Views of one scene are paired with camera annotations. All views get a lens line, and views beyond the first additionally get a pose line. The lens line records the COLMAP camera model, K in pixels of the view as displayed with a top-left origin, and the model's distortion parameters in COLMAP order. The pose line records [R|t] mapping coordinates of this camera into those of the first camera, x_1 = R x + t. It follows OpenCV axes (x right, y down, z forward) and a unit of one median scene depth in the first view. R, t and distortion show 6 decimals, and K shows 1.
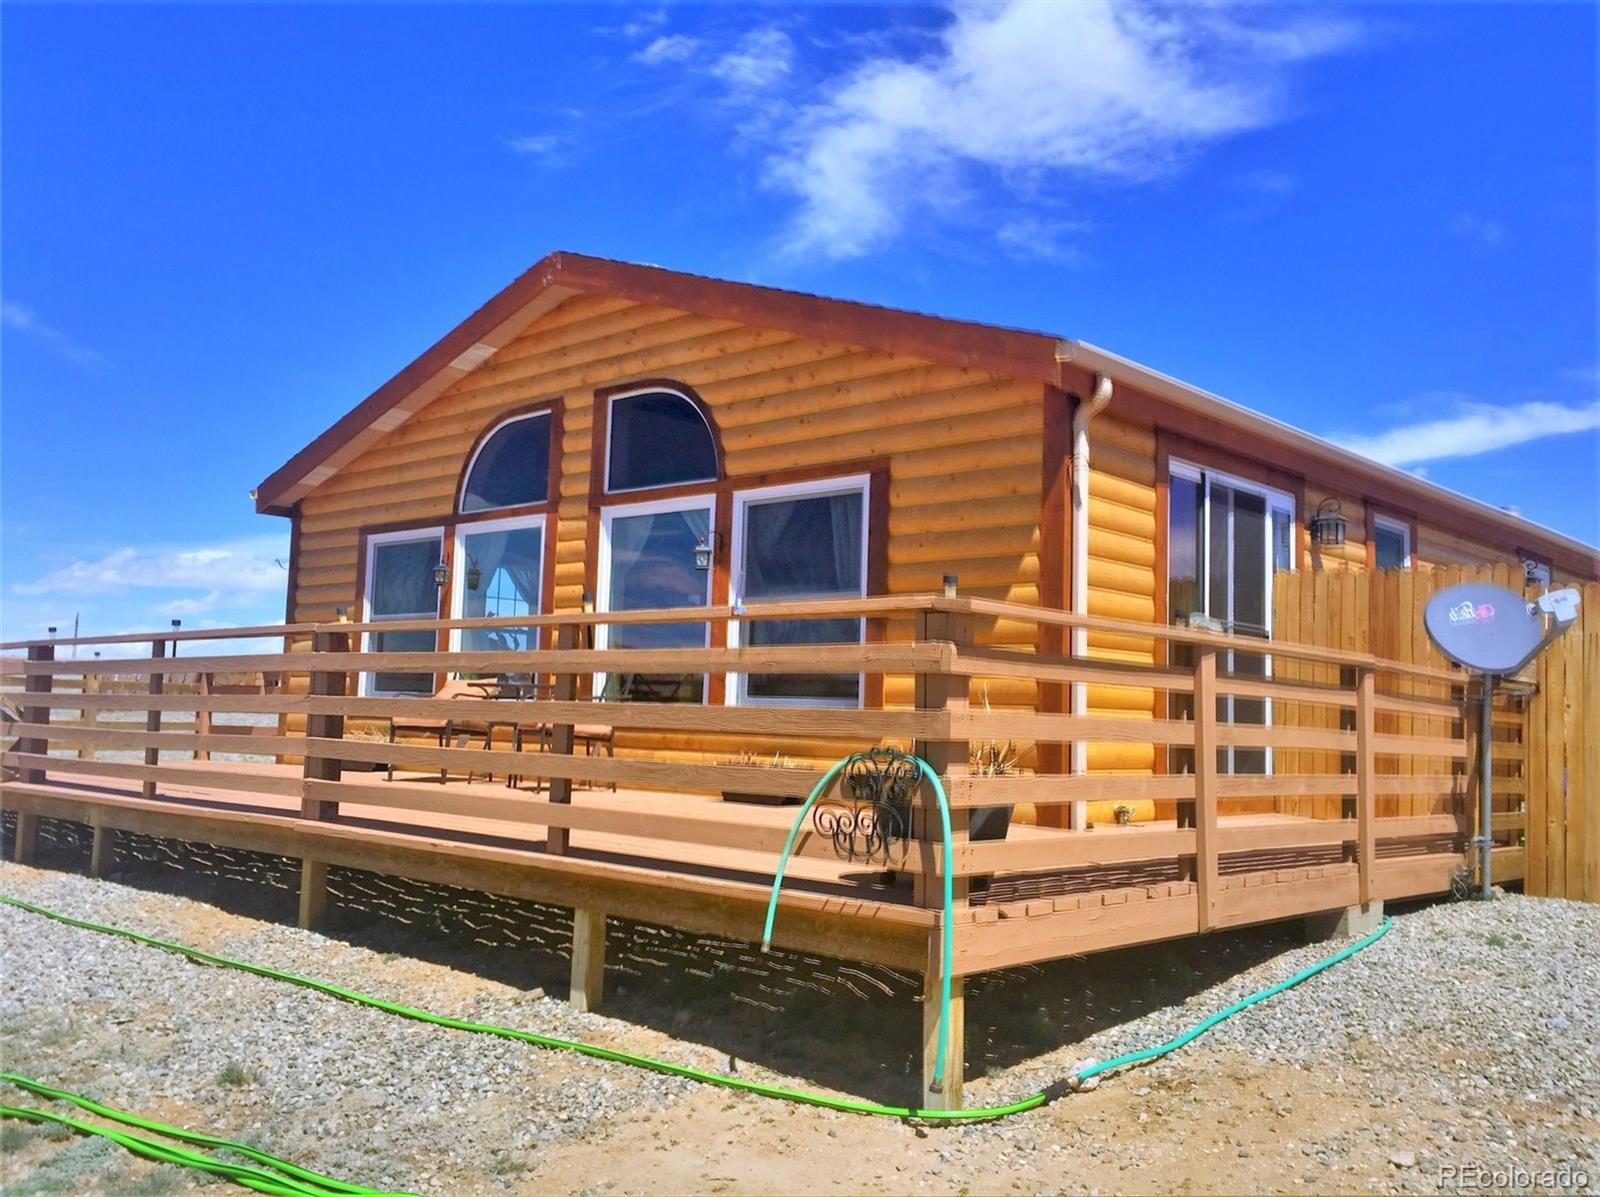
lens RADIAL K [[1374.7, 0, 802.5], [0, 1374.7, 588.3], [0, 0, 1]] dist [0.082652, -0.112599]
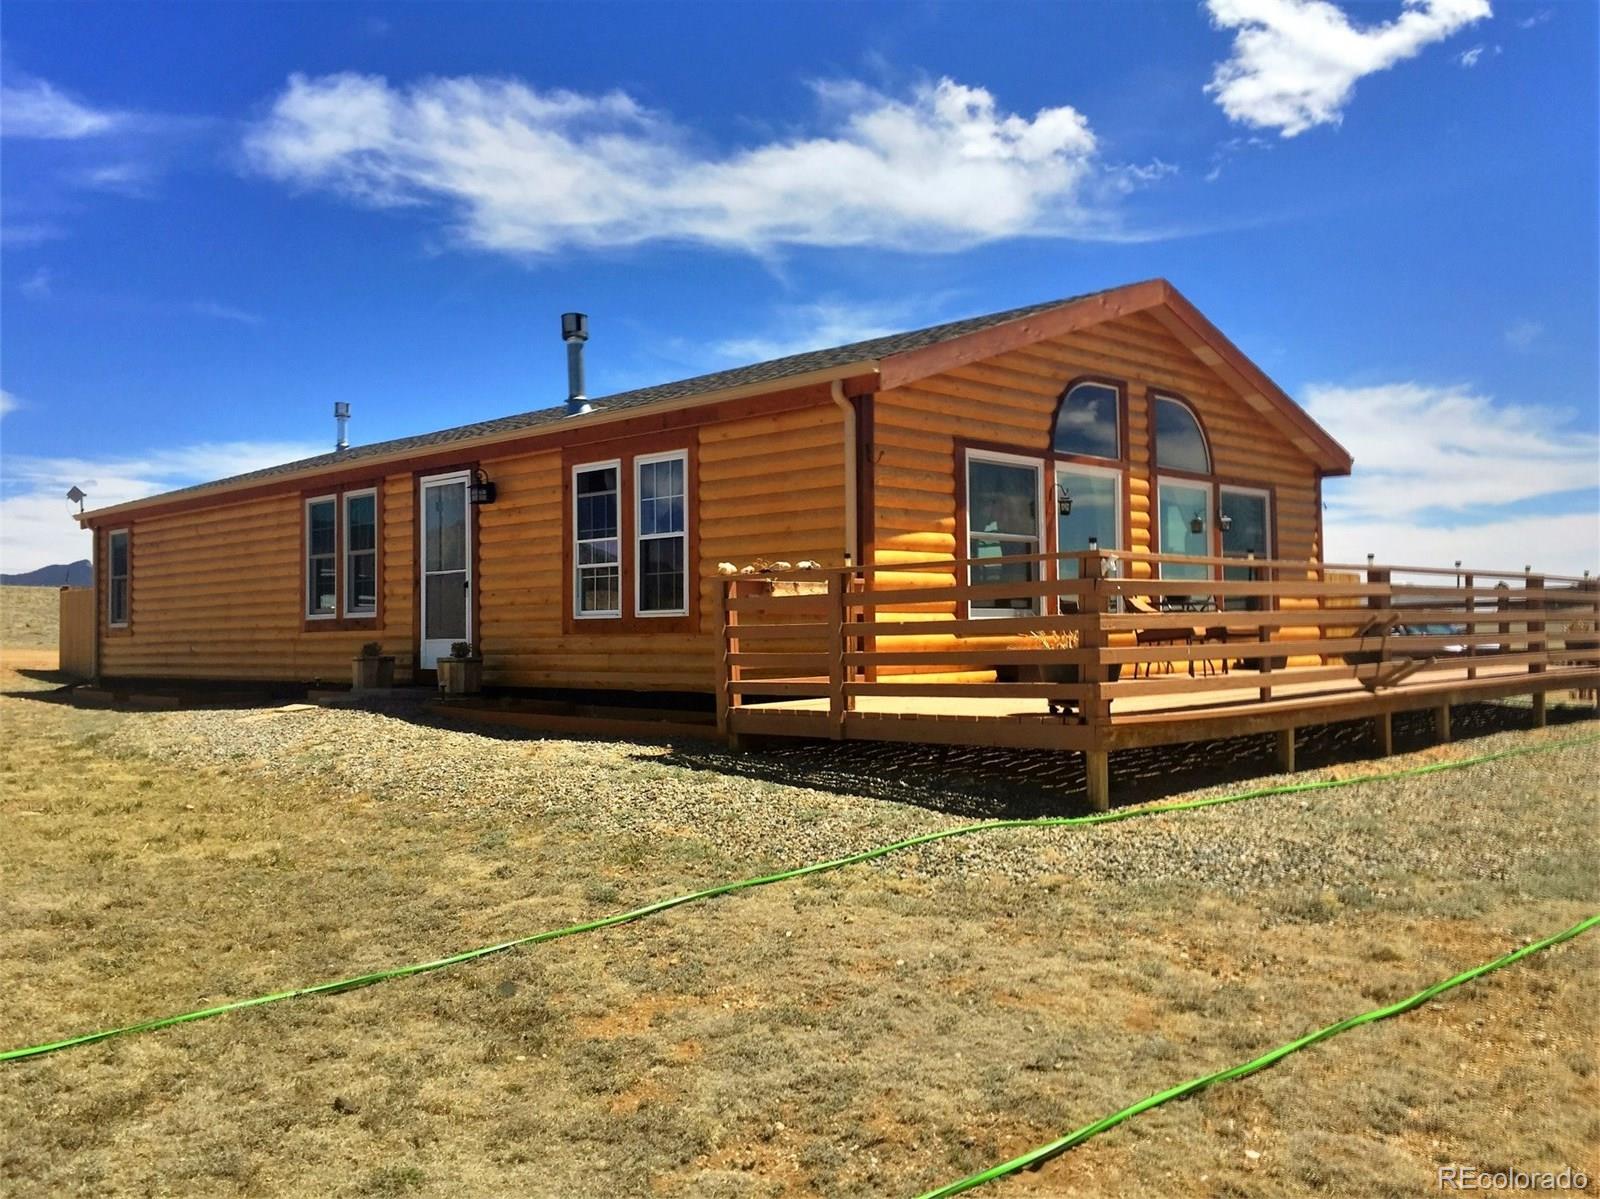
lens RADIAL K [[1374.7, 0, 802.5], [0, 1374.7, 589.3], [0, 0, 1]] dist [0.082652, -0.112599]
pose [[0.061767, 0.009142, 0.998049, -1.530963], [-0.083105, 0.996533, -0.003985, 0.089351], [-0.994625, -0.082697, 0.062313, 1.236731]]
